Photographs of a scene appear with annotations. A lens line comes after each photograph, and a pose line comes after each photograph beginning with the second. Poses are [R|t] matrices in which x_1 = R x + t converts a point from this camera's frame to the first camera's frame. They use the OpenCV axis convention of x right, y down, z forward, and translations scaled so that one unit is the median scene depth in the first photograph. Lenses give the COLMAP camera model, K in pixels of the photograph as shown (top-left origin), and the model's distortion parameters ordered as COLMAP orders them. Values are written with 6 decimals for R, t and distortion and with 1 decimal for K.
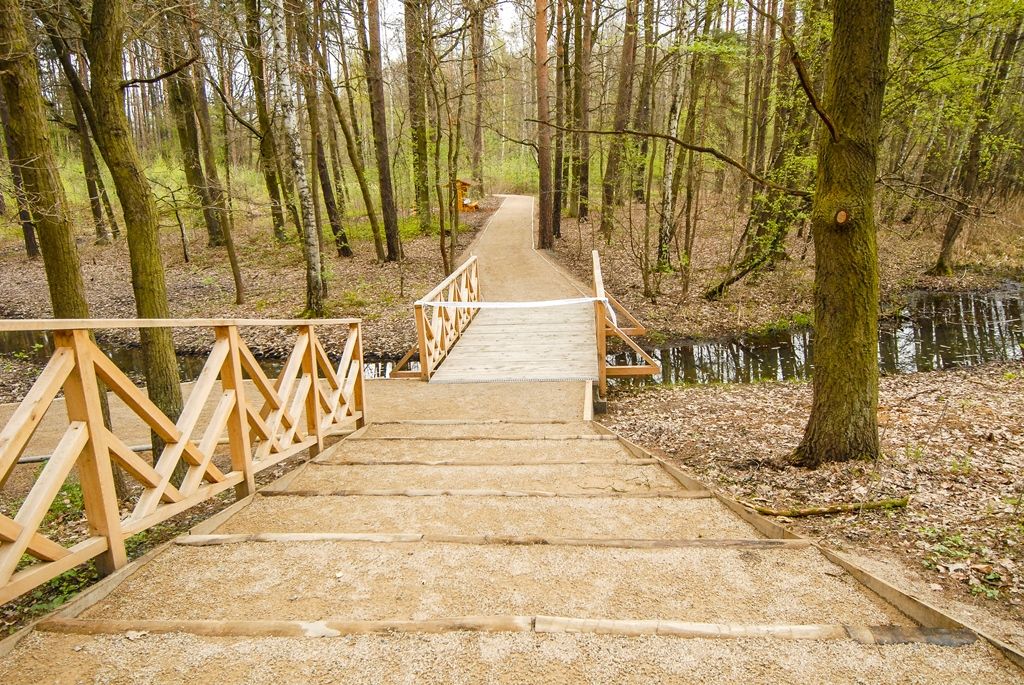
lens RADIAL K [[686.4, 0, 512.0], [0, 686.4, 342.5], [0, 0, 1]] dist [0.017474, -0.005498]
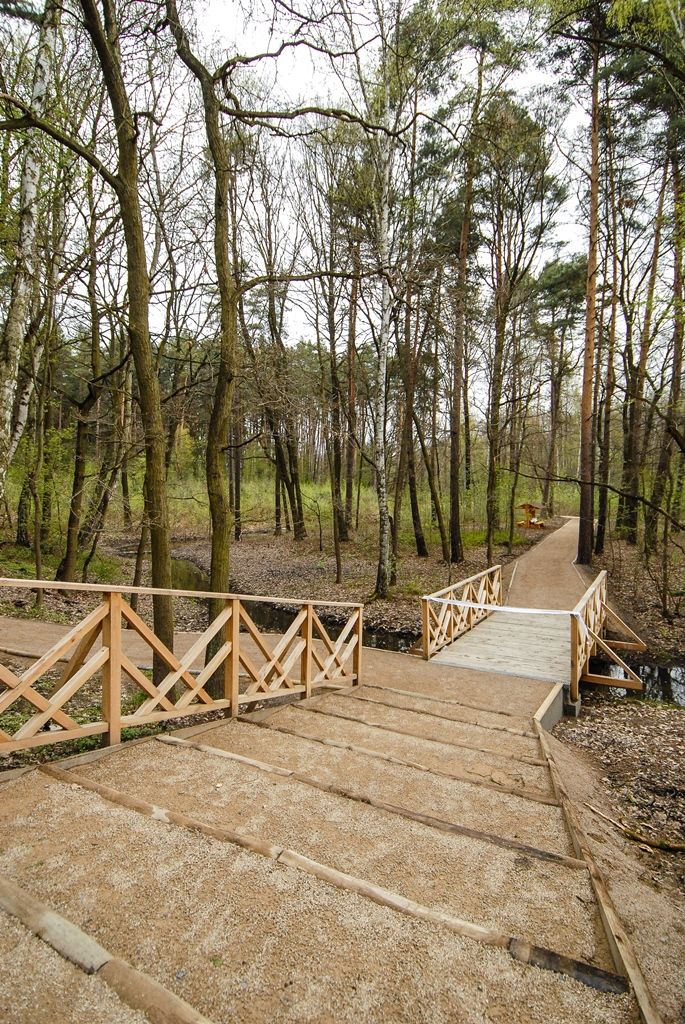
lens RADIAL K [[527.8, 0, 342.5], [0, 527.8, 512.0], [0, 0, 1]] dist [0.044359, -0.048325]
pose [[0.915577, 0.054258, -0.398465, 0.161369], [-0.135909, 0.974303, -0.179617, -0.019927], [0.378480, 0.218608, 0.899424, -0.005298]]
